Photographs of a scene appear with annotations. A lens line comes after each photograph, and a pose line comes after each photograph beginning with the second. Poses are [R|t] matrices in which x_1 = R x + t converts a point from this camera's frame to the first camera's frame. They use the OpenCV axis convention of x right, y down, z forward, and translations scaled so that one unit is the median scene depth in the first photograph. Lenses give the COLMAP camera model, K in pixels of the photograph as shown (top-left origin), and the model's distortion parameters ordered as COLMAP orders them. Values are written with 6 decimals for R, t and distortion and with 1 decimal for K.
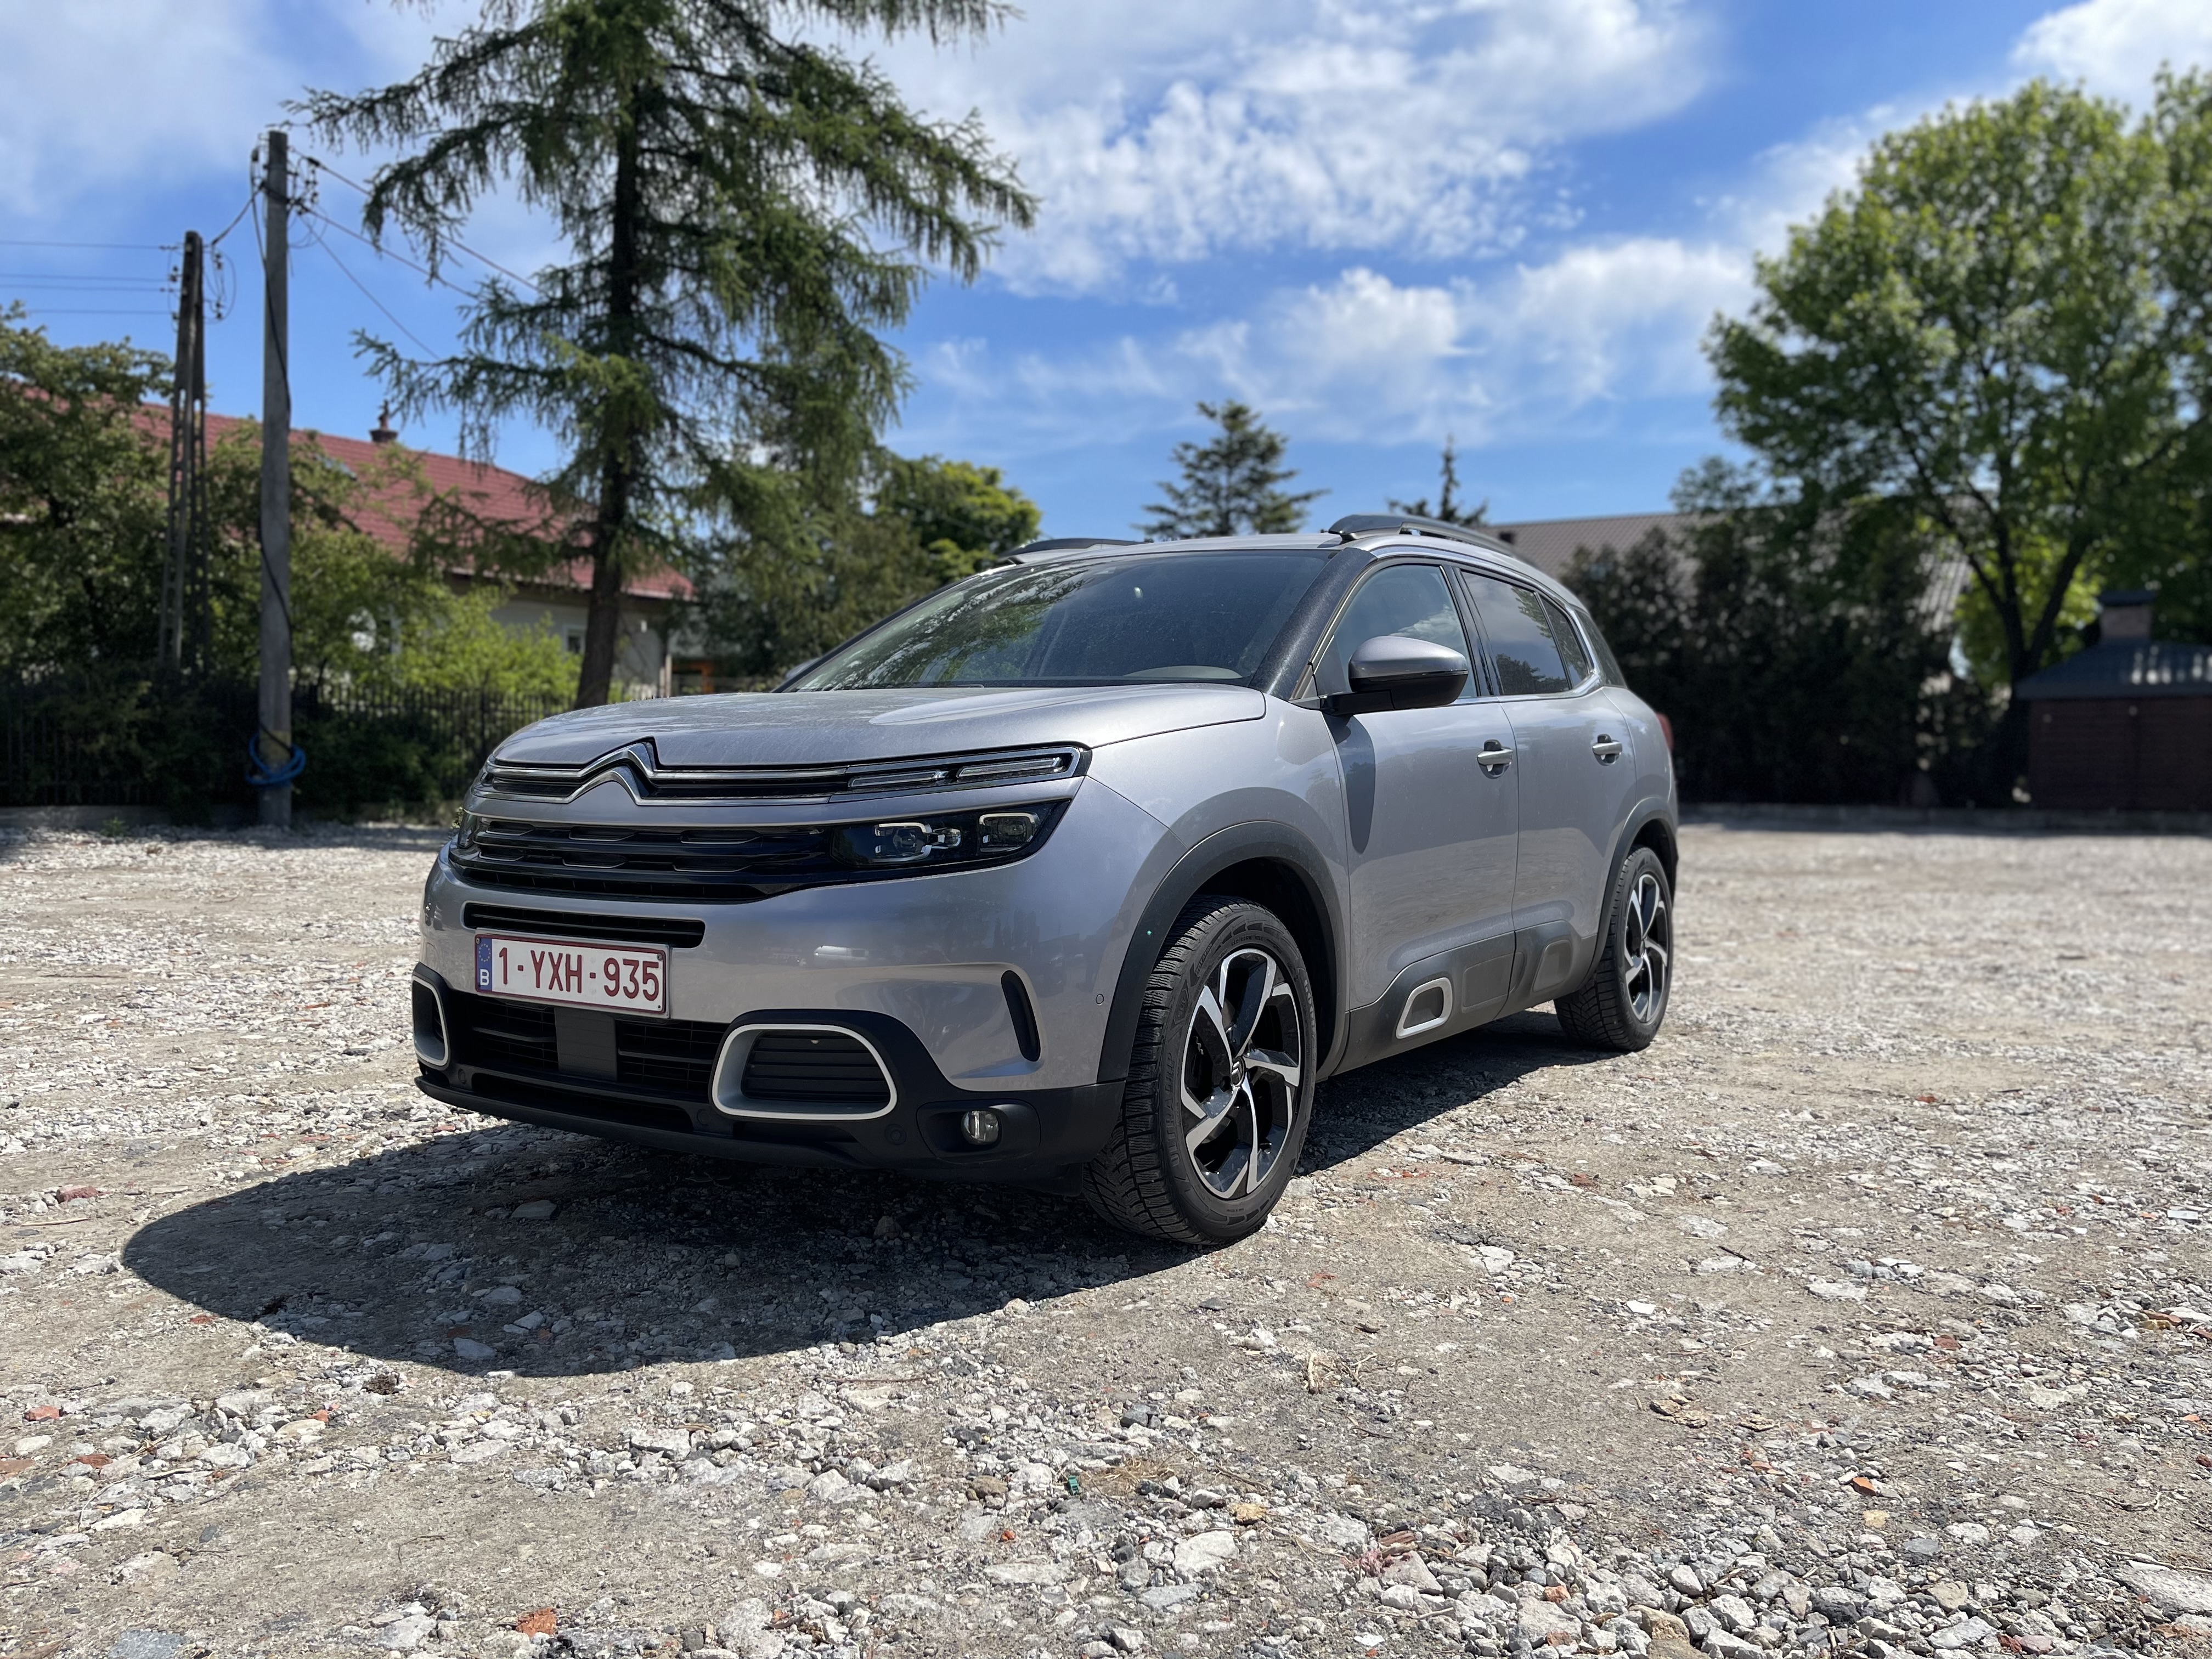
lens RADIAL K [[1766.0, 0, 1190.1], [0, 1766.0, 824.8], [0, 0, 1]] dist [0.034462, 0.006646]
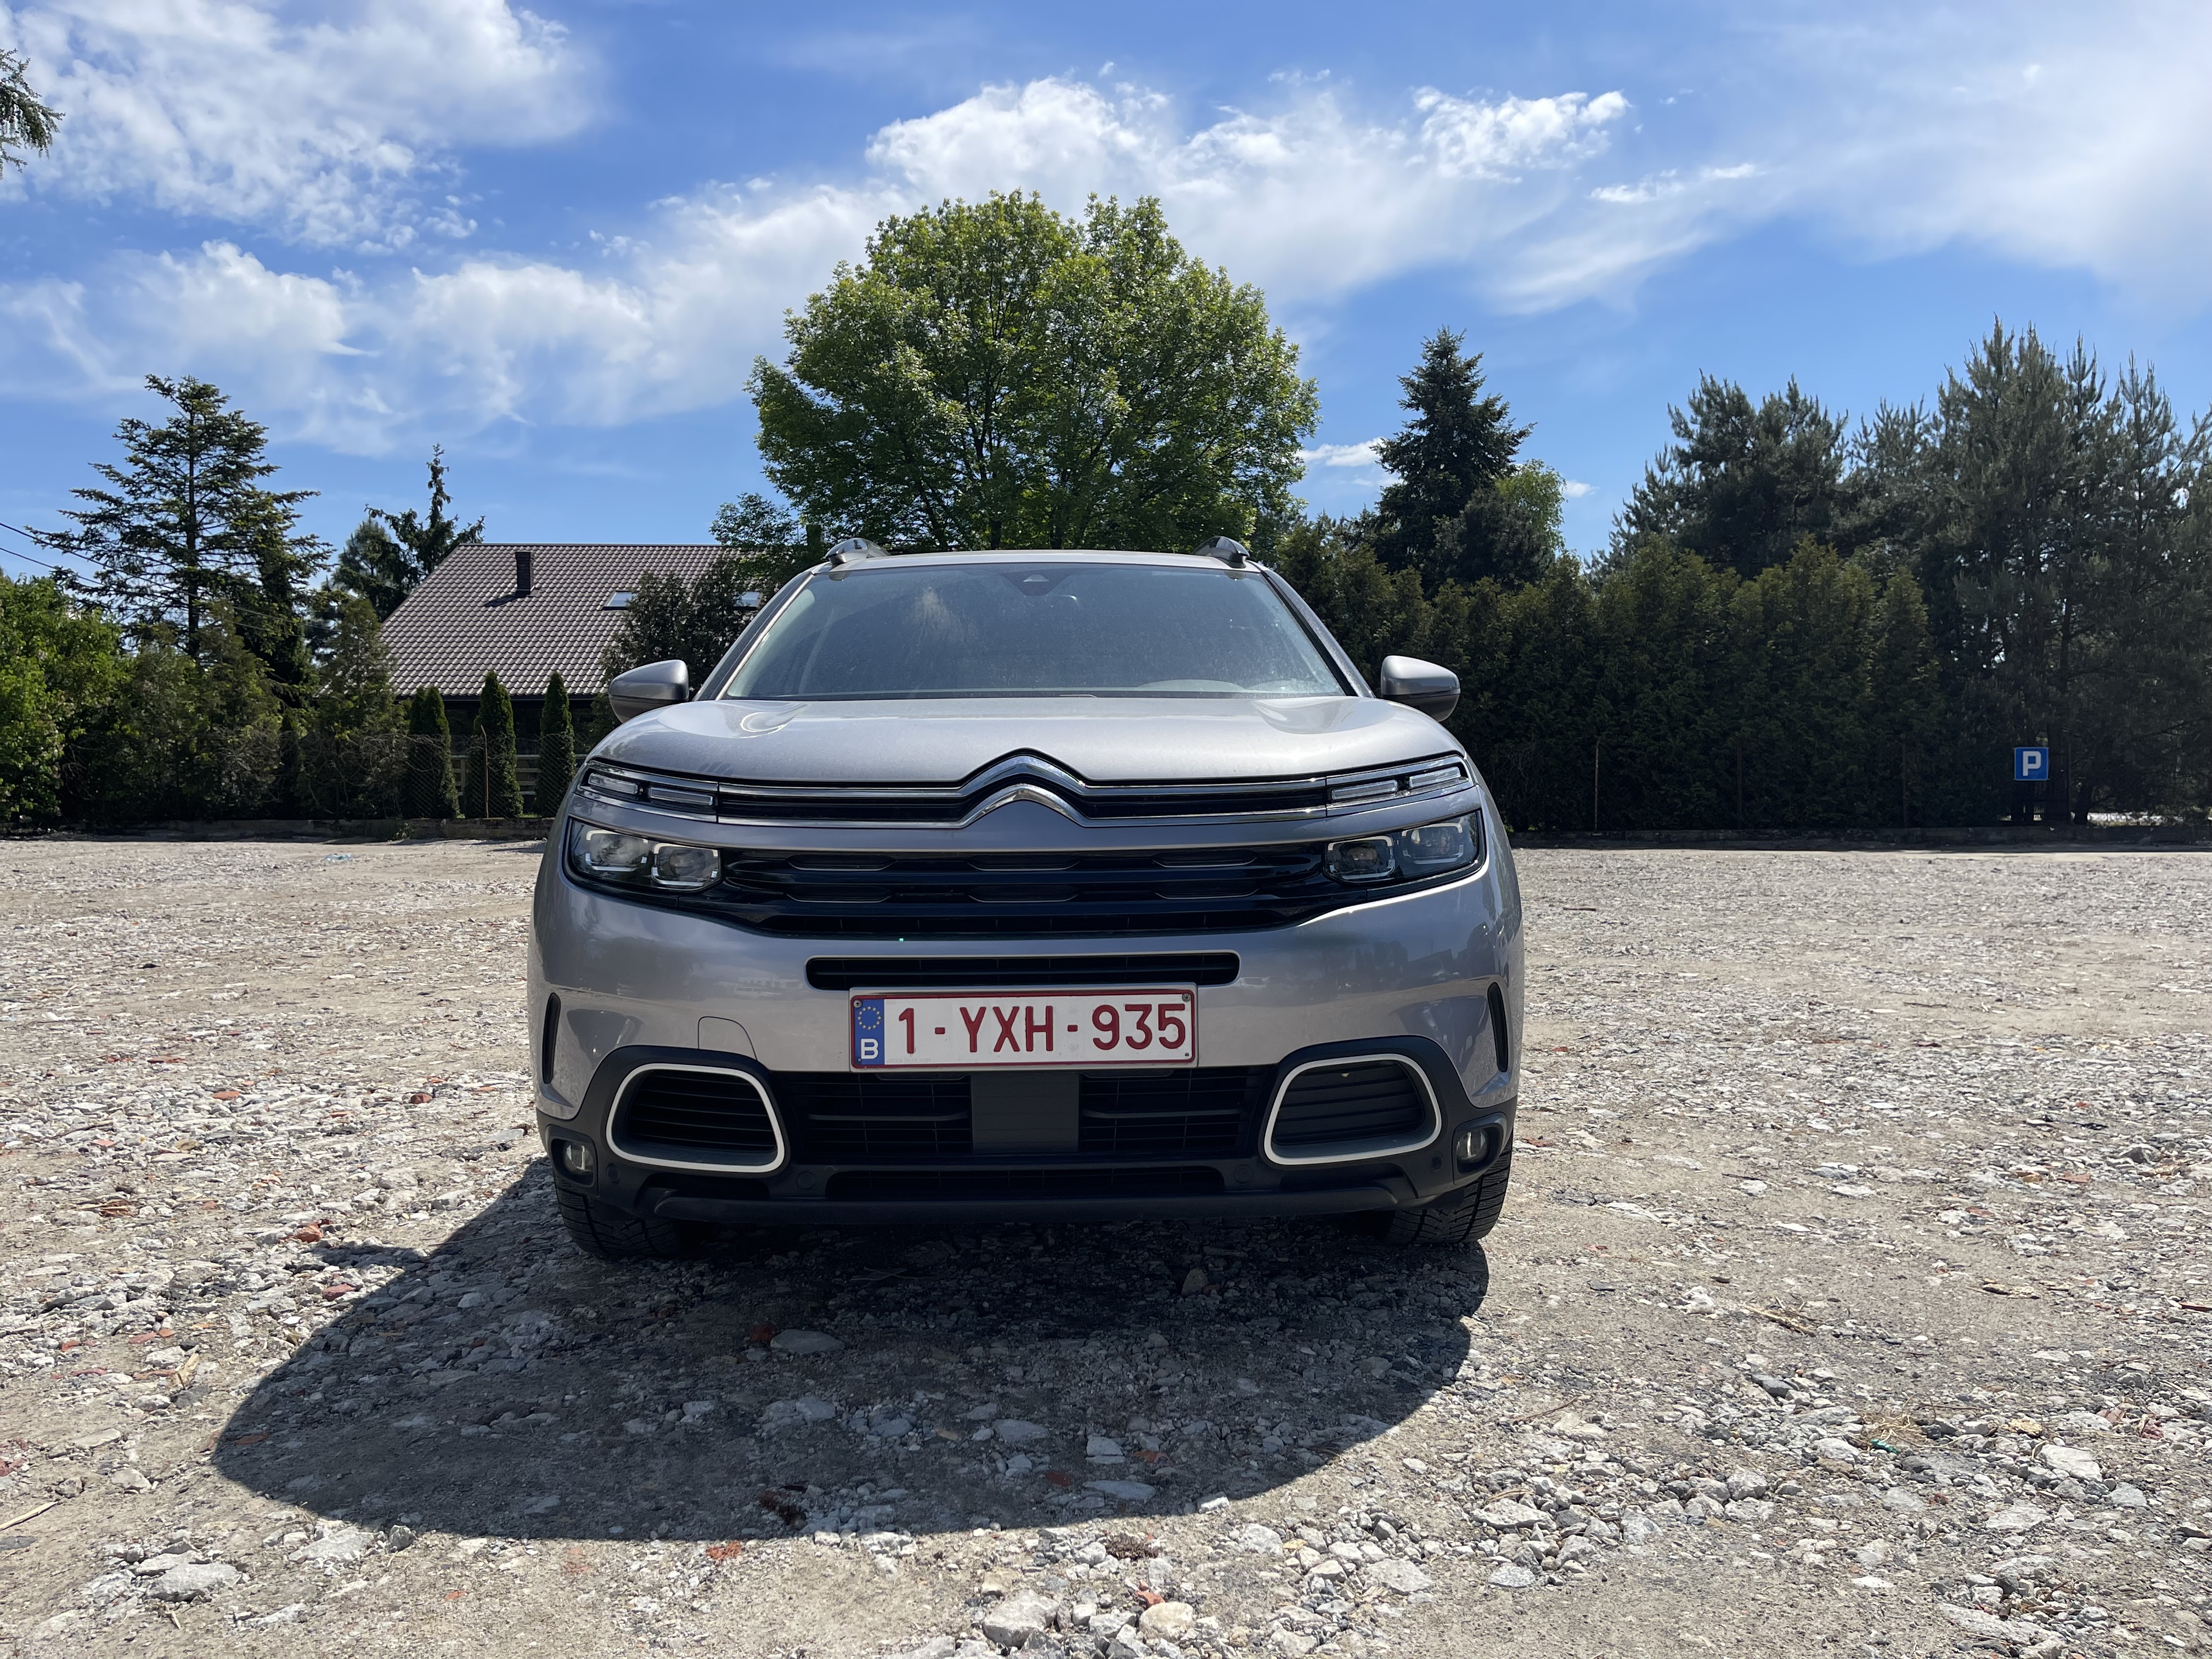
lens RADIAL K [[1725.6, 0, 1100.8], [0, 1725.6, 870.0], [0, 0, 1]] dist [0.103737, -0.149537]
pose [[0.811244, -0.041620, 0.583225, -0.706370], [0.037016, 0.999118, 0.019811, -0.005161], [-0.583535, 0.005517, 0.812069, 0.288385]]
